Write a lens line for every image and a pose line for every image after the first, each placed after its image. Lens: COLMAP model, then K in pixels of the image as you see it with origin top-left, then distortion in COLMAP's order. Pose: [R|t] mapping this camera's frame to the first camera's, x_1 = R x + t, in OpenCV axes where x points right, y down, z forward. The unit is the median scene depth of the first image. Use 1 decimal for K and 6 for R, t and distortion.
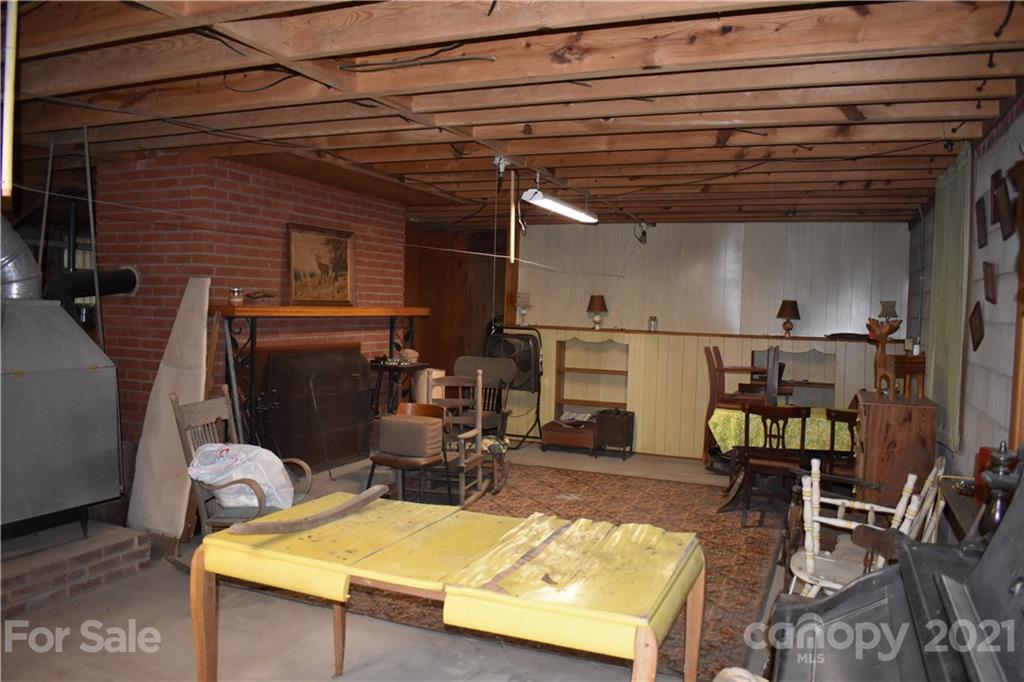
lens RADIAL K [[804.8, 0, 507.5], [0, 804.8, 344.3], [0, 0, 1]] dist [-0.099391, 0.013491]
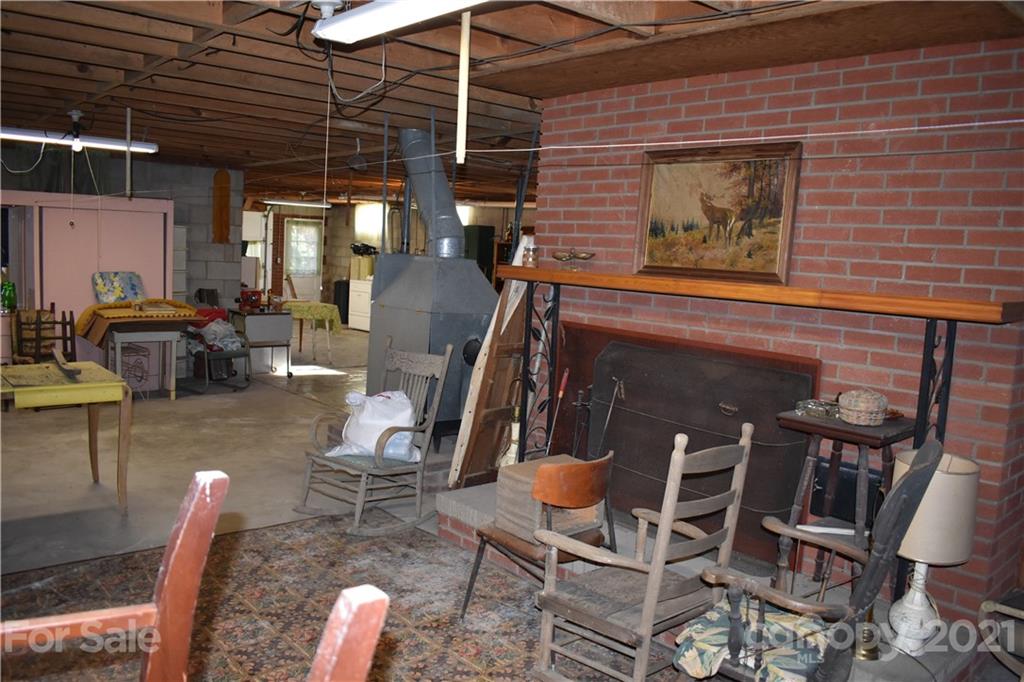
lens RADIAL K [[804.8, 0, 507.5], [0, 804.8, 344.3], [0, 0, 1]] dist [-0.099391, 0.013491]
pose [[-0.431978, 0.050815, -0.900451, 0.377733], [-0.108110, 0.988295, 0.107637, -0.047663], [0.895381, 0.143844, -0.421428, 1.134623]]
